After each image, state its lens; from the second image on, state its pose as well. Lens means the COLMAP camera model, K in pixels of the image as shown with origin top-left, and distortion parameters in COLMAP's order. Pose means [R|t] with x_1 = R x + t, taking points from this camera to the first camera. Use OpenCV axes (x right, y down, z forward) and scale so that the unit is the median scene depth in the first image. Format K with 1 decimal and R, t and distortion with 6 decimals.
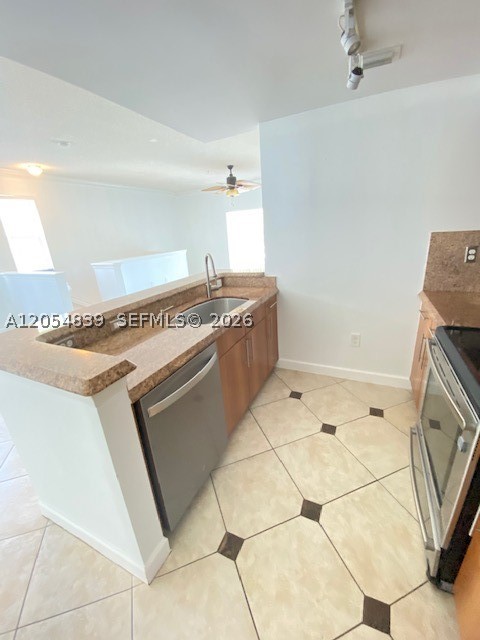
lens RADIAL K [[259.6, 0, 240.0], [0, 259.6, 320.0], [0, 0, 1]] dist [0.026748, -0.022173]
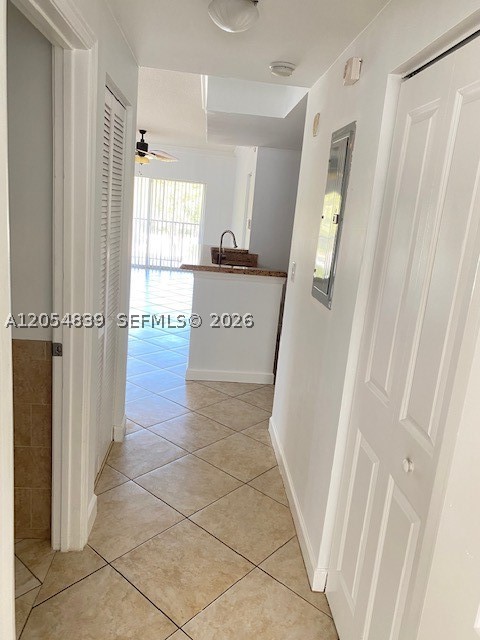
lens RADIAL K [[489.6, 0, 240.0], [0, 489.6, 320.0], [0, 0, 1]] dist [-0.002800, -0.005317]
pose [[0.864831, 0.034906, 0.500847, -1.655678], [0.013059, 0.995679, -0.091942, 0.550535], [-0.501892, 0.086055, 0.860638, -1.478611]]
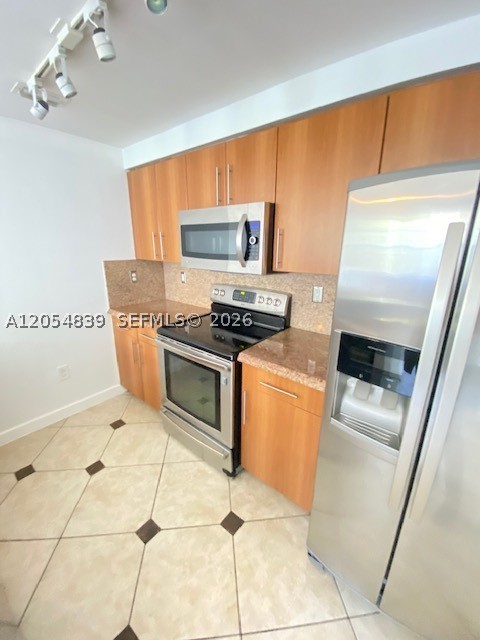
lens RADIAL K [[259.6, 0, 240.0], [0, 259.6, 320.0], [0, 0, 1]] dist [0.026748, -0.022173]
pose [[0.237345, -0.201441, 0.950310, -0.350628], [0.287378, 0.949036, 0.129397, -0.056395], [-0.927944, 0.242387, 0.283139, 0.156165]]
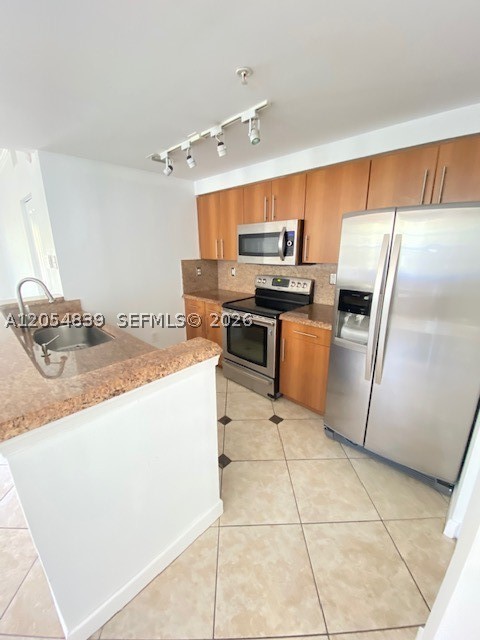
lens RADIAL K [[254.2, 0, 240.0], [0, 254.2, 320.0], [0, 0, 1]] dist [0.025459, -0.025958]
pose [[0.322799, -0.194176, 0.926335, -0.864752], [0.292782, 0.951209, 0.097365, -0.007035], [-0.900044, 0.239785, 0.363900, 0.140593]]
